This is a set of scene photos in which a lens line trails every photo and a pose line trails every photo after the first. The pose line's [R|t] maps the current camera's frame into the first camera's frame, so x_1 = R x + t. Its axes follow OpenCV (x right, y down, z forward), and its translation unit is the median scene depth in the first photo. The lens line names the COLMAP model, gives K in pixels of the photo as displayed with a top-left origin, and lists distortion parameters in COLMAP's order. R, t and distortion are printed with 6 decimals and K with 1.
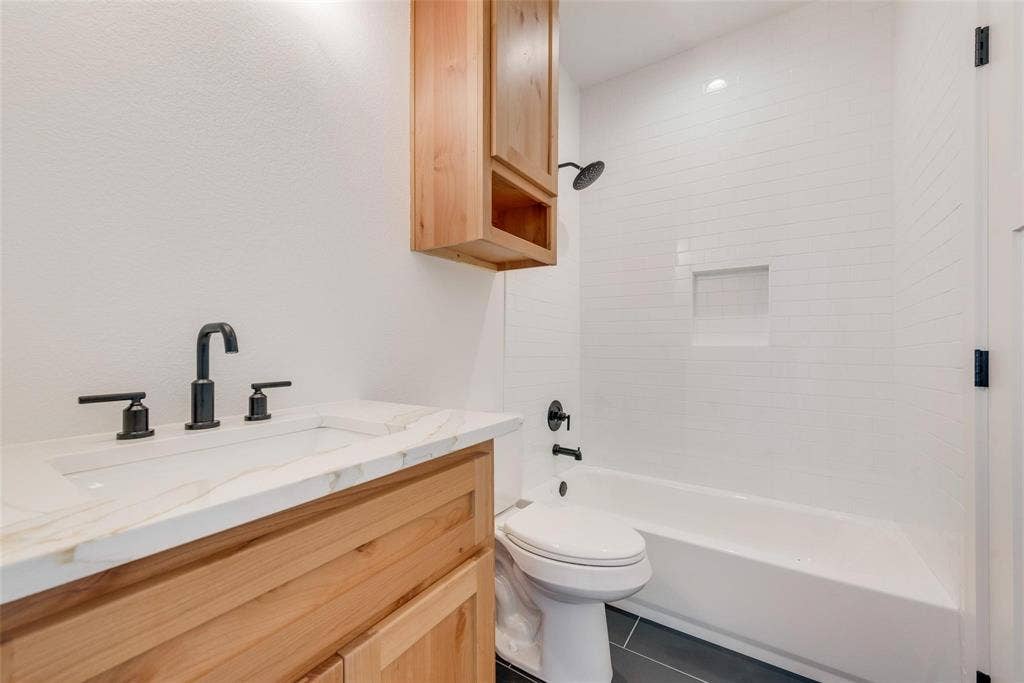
lens RADIAL K [[401.8, 0, 512.3], [0, 401.8, 347.1], [0, 0, 1]] dist [0.002277, 0.000349]
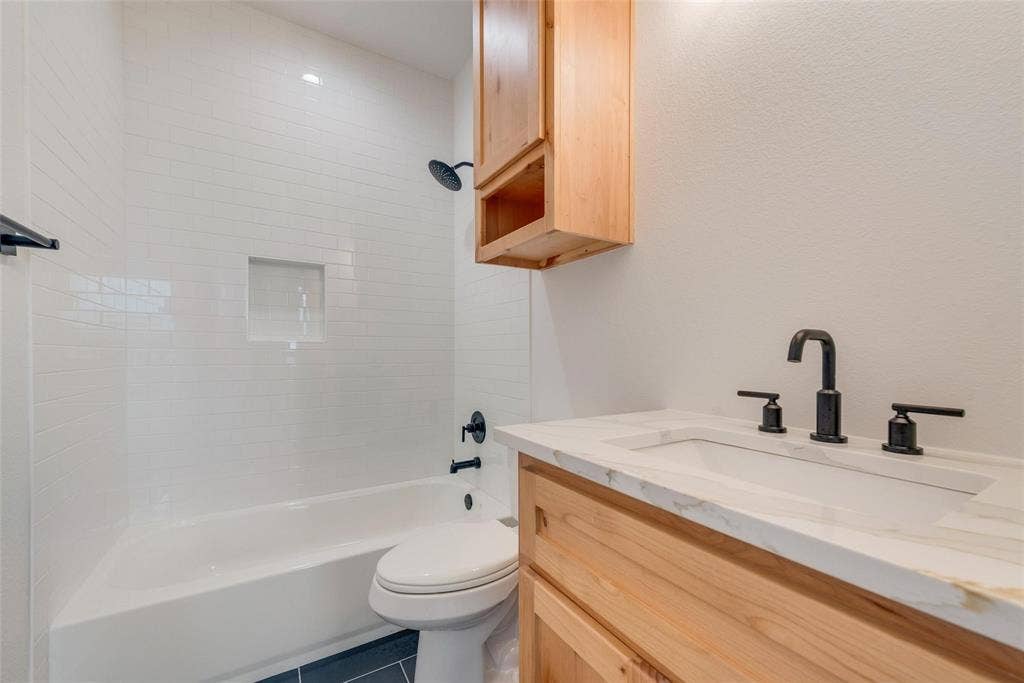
lens RADIAL K [[401.8, 0, 512.3], [0, 401.8, 347.1], [0, 0, 1]] dist [0.002277, 0.000349]
pose [[-0.433143, -0.024316, -0.900997, 0.408239], [-0.021033, 0.999636, -0.016867, 0.011996], [0.901080, 0.011645, -0.433497, 0.731868]]
